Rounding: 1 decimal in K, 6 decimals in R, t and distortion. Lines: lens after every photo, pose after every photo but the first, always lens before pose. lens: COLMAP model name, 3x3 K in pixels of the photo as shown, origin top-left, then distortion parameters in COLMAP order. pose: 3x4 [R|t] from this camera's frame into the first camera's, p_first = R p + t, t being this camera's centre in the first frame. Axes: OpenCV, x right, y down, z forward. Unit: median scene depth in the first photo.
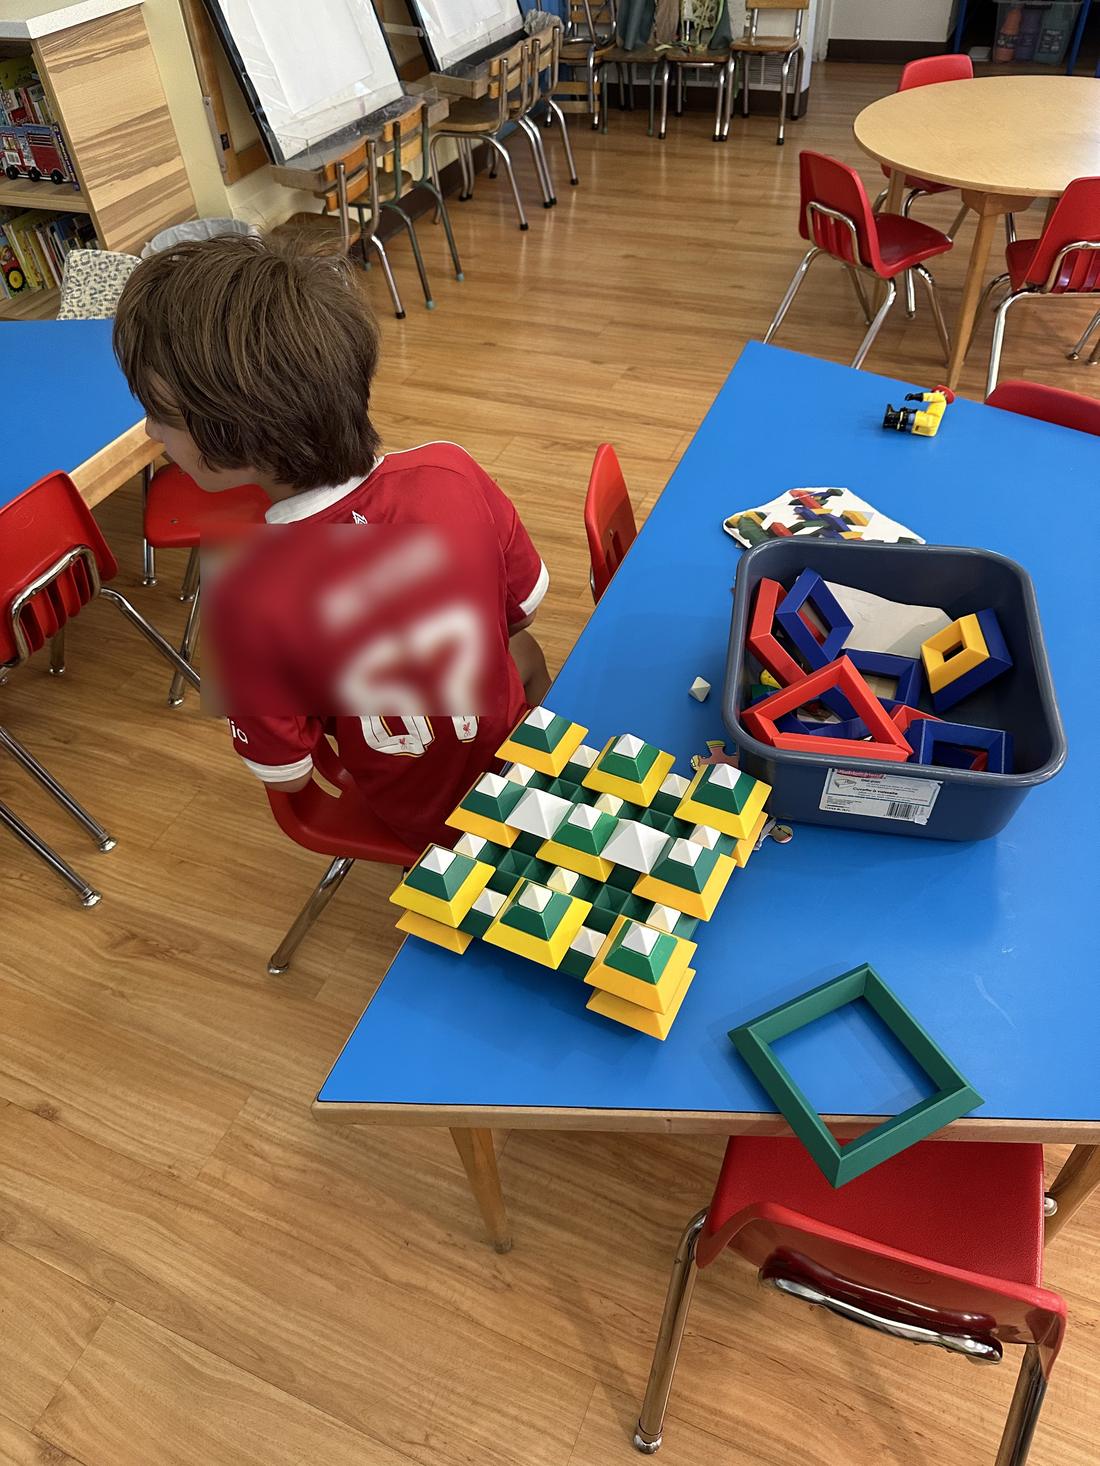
lens RADIAL K [[1006.3, 0, 550.0], [0, 1006.3, 733.0], [0, 0, 1]] dist [0.082882, -0.109897]
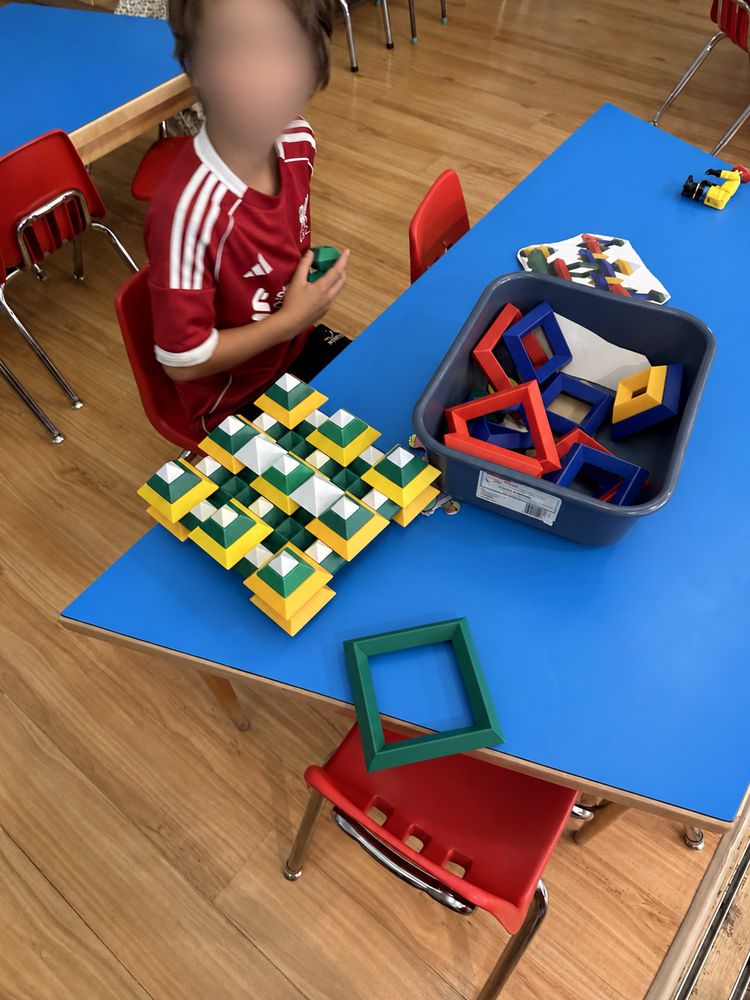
lens RADIAL K [[693.5, 0, 375.0], [0, 693.5, 500.0], [0, 0, 1]] dist [-0.007741, 0.006855]
pose [[0.966938, 0.220969, -0.127296, 0.173614], [-0.194225, 0.961604, 0.193891, -0.043892], [0.165253, -0.162757, 0.972729, 0.090266]]
